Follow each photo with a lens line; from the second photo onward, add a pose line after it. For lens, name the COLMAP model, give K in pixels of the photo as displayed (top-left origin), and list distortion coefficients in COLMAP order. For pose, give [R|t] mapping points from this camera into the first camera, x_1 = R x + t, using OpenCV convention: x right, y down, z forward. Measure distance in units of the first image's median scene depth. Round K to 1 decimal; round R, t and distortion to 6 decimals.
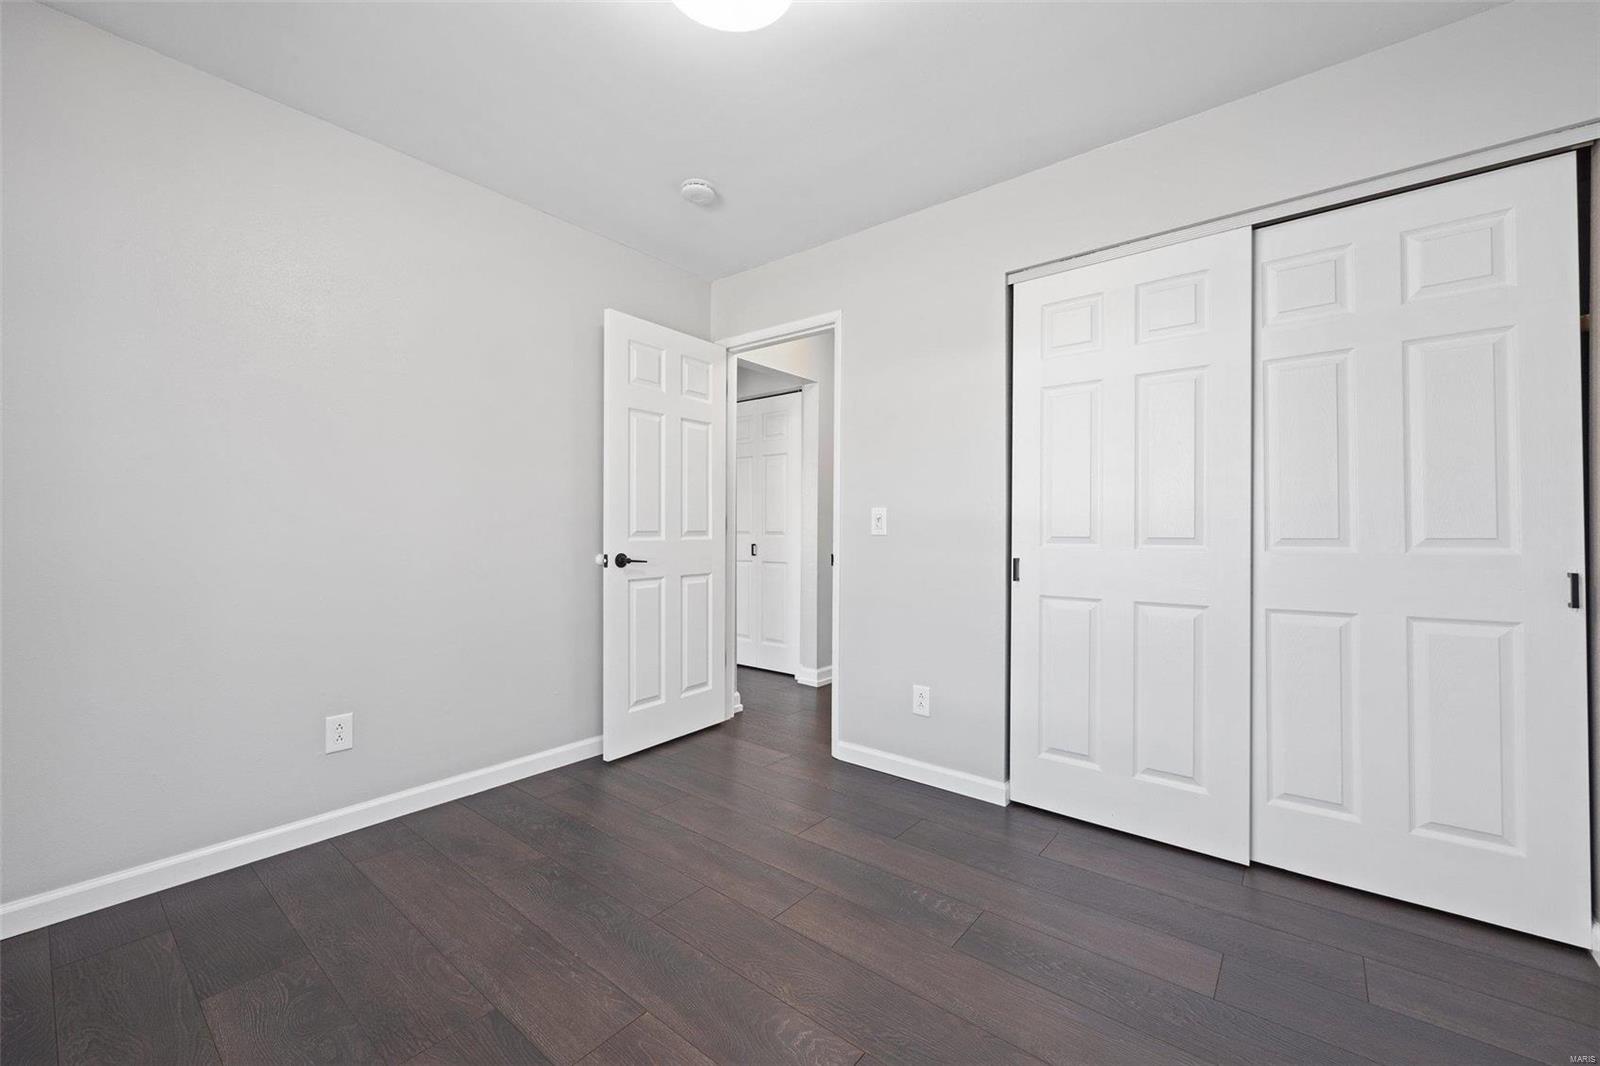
lens RADIAL K [[648.8, 0, 787.0], [0, 648.8, 541.0], [0, 0, 1]] dist [0.011904, 0.000004]
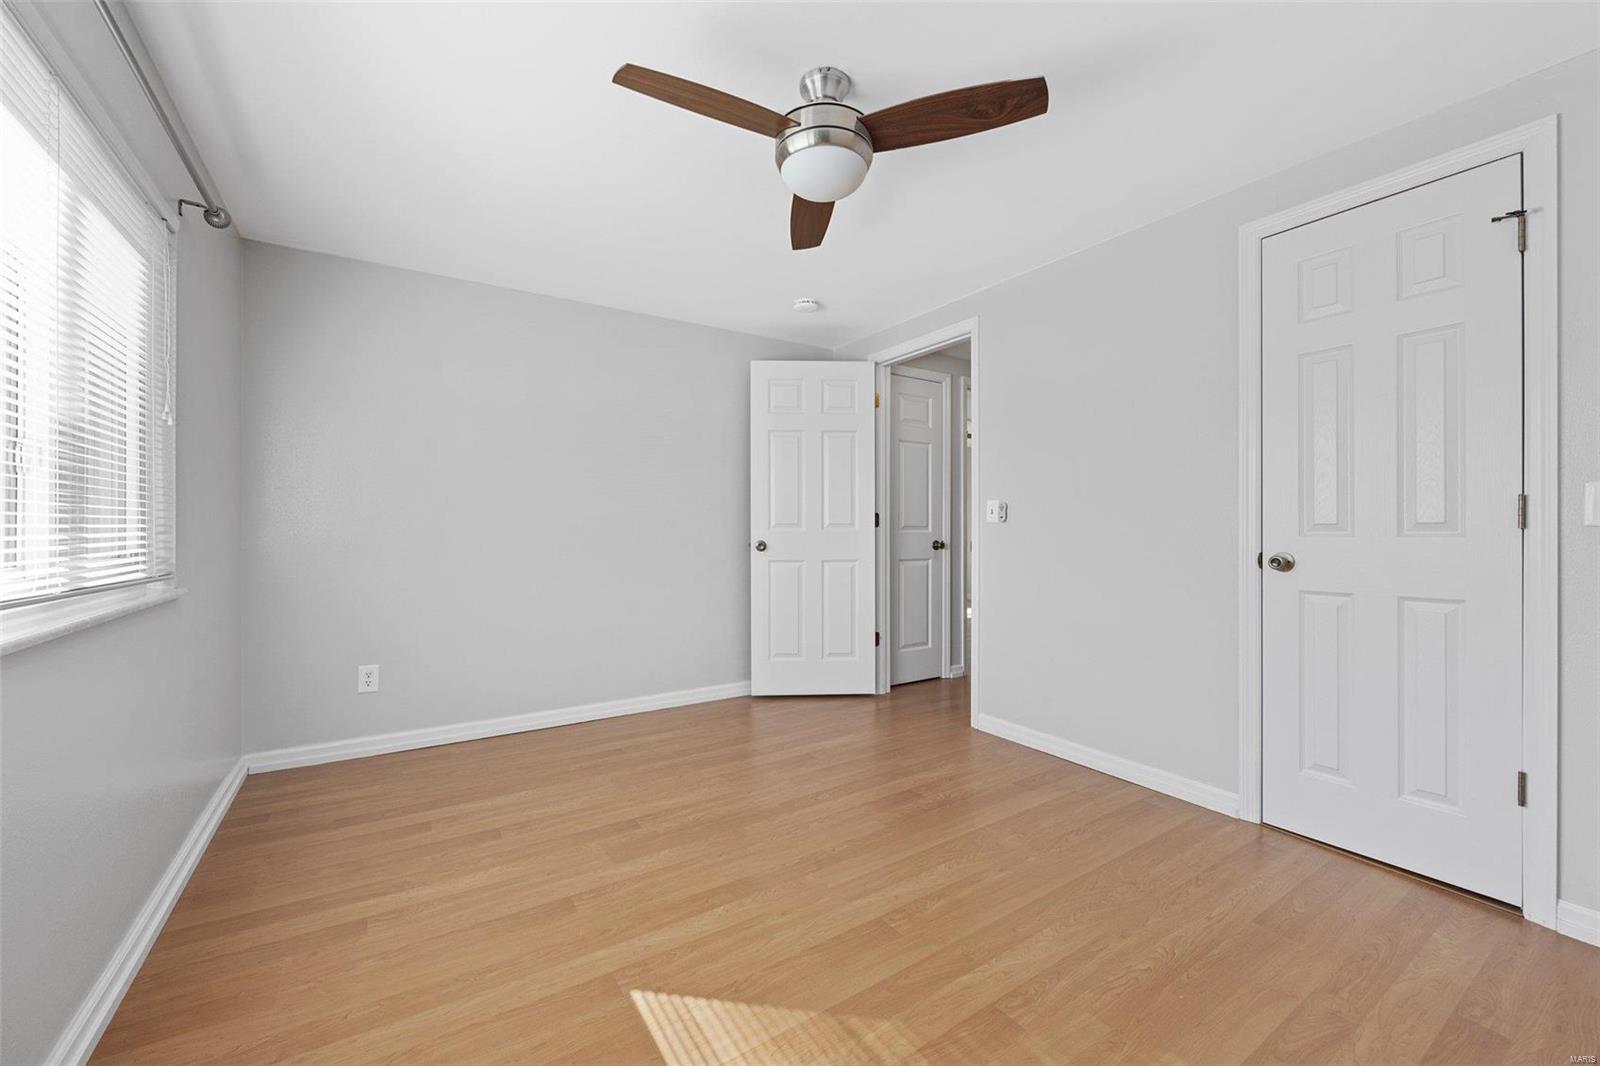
lens RADIAL K [[648.8, 0, 809.5], [0, 648.8, 537.1], [0, 0, 1]] dist [0.011904, 0.000004]
pose [[0.945333, -0.008604, -0.325993, 0.233458], [0.010962, 0.999925, 0.005396, 0.004438], [0.325922, -0.008674, 0.945357, -0.175472]]
